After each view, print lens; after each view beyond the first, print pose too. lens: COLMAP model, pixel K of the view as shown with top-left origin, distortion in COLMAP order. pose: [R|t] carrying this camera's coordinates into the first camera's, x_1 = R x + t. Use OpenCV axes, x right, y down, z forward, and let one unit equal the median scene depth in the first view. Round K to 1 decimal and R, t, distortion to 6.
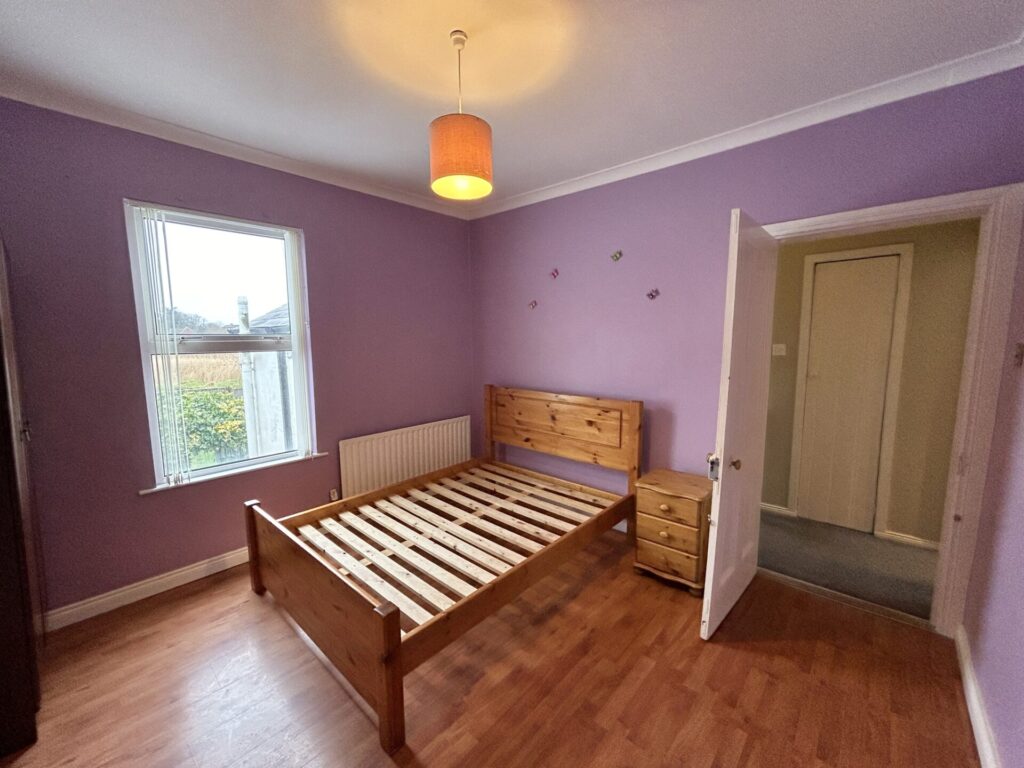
lens RADIAL K [[412.8, 0, 509.9], [0, 412.8, 384.4], [0, 0, 1]] dist [-0.000997, 0.000441]
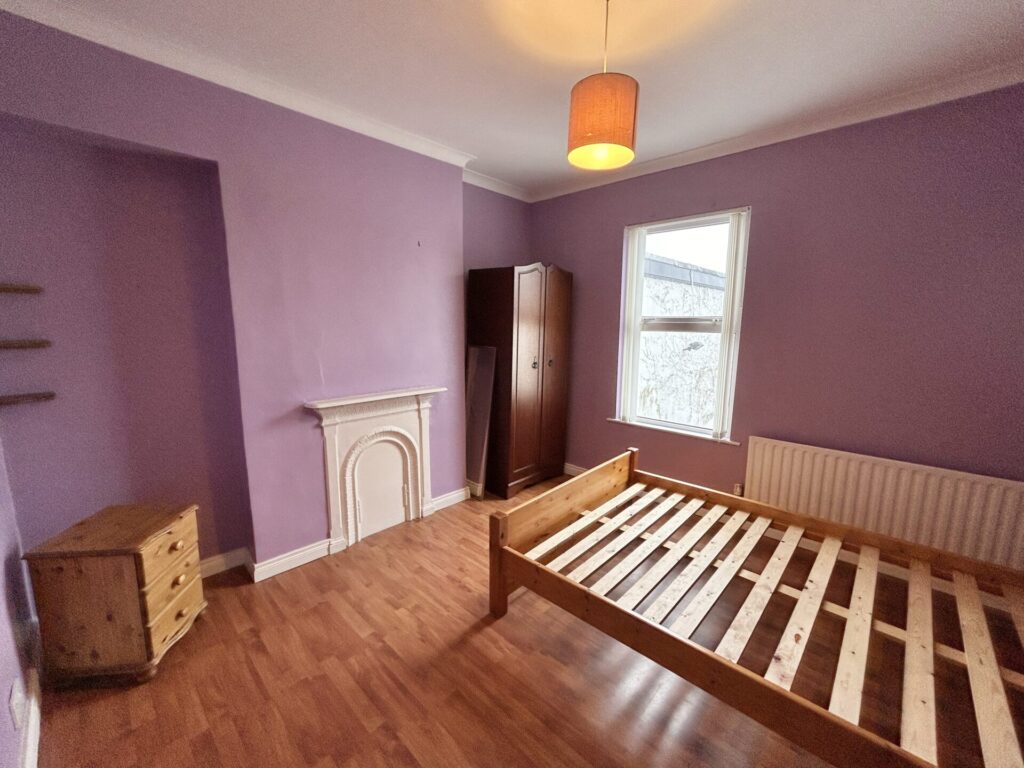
lens RADIAL K [[412.8, 0, 509.8], [0, 412.8, 382.4], [0, 0, 1]] dist [-0.000997, 0.000441]
pose [[-0.018179, 0.156643, -0.987488, 0.541588], [-0.122087, 0.979913, 0.157689, -0.062692], [0.992353, 0.123426, 0.001310, 0.529298]]
